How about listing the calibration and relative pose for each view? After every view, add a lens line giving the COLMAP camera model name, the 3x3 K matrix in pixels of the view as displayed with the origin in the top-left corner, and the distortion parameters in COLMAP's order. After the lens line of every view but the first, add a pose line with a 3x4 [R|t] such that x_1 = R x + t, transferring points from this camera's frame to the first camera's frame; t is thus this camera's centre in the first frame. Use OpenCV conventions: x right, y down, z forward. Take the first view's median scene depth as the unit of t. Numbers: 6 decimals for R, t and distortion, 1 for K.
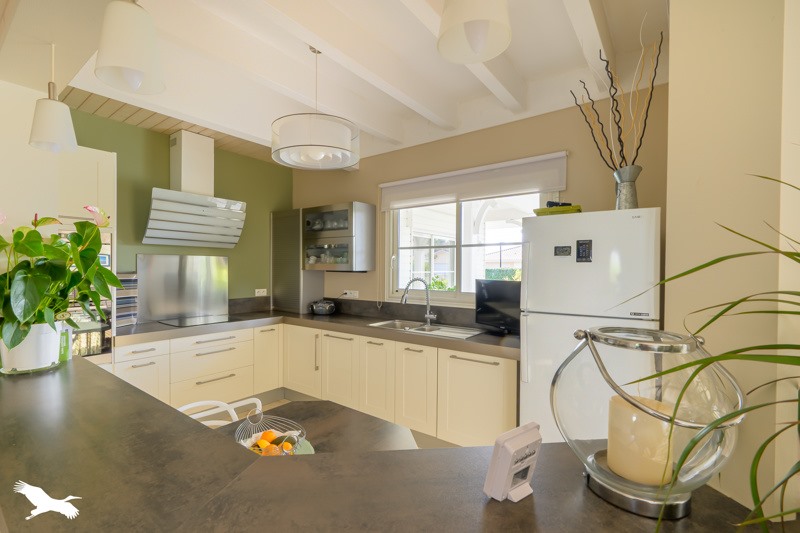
lens RADIAL K [[323.7, 0, 405.6], [0, 323.7, 274.4], [0, 0, 1]] dist [0.002903, 0.000030]
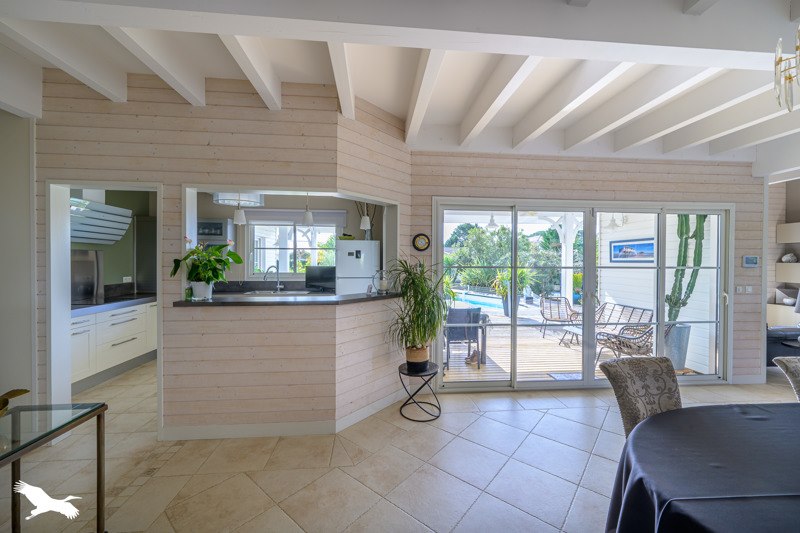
lens RADIAL K [[323.7, 0, 406.4], [0, 323.7, 266.7], [0, 0, 1]] dist [0.002903, 0.000030]
pose [[0.709846, -0.012165, 0.704251, -0.696099], [0.011403, 0.999918, 0.005779, 0.013897], [-0.704264, 0.003929, 0.709927, -0.795704]]
